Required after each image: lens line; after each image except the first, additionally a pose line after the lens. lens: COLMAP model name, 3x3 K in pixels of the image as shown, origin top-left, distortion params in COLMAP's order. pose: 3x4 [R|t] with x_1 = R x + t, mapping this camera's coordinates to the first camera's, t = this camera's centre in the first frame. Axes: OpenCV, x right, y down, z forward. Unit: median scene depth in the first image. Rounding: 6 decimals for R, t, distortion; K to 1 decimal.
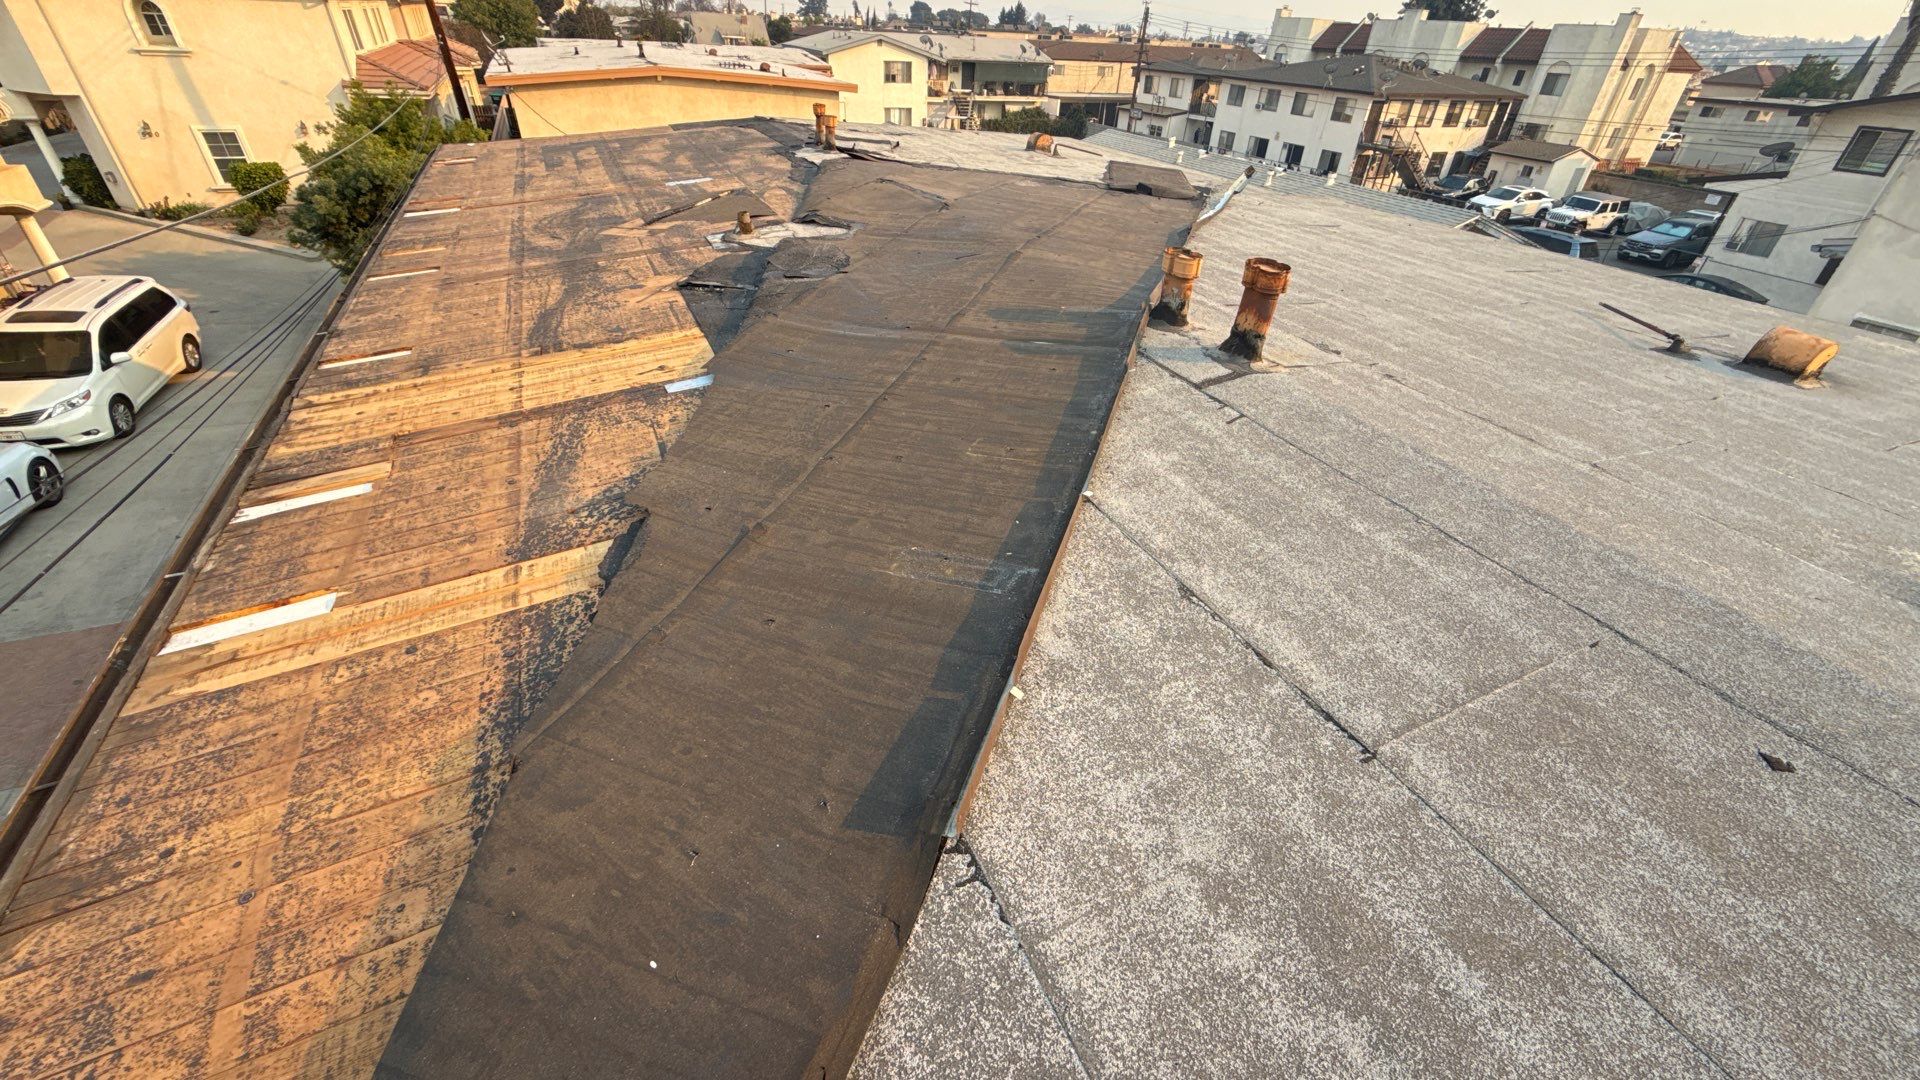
lens RADIAL K [[760.8, 0, 956.5], [0, 760.8, 538.7], [0, 0, 1]] dist [-0.000434, 0.000040]
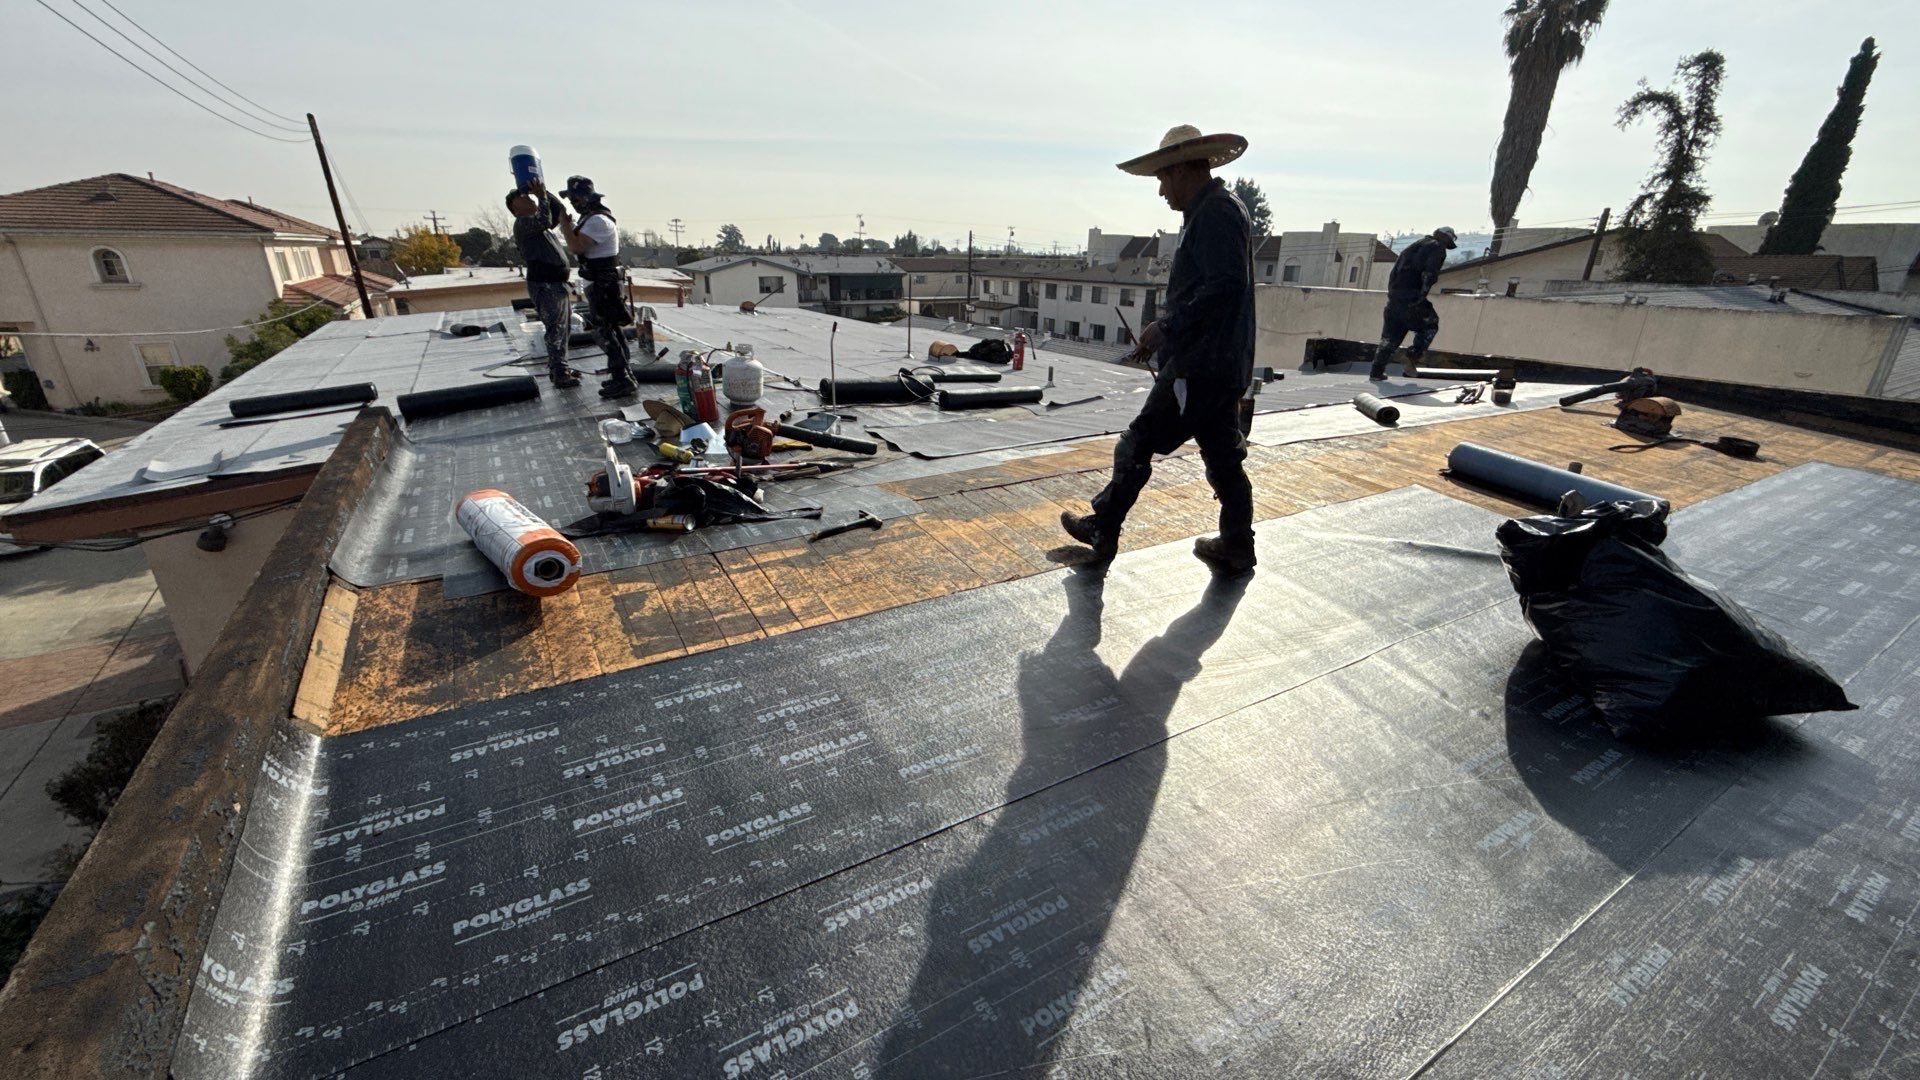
lens RADIAL K [[760.8, 0, 960.3], [0, 760.8, 542.1], [0, 0, 1]] dist [-0.000434, 0.000040]
pose [[0.993683, -0.068748, 0.088704, 0.086221], [0.086868, 0.971602, -0.220097, 0.071999], [-0.071054, 0.226412, 0.971437, -0.096114]]
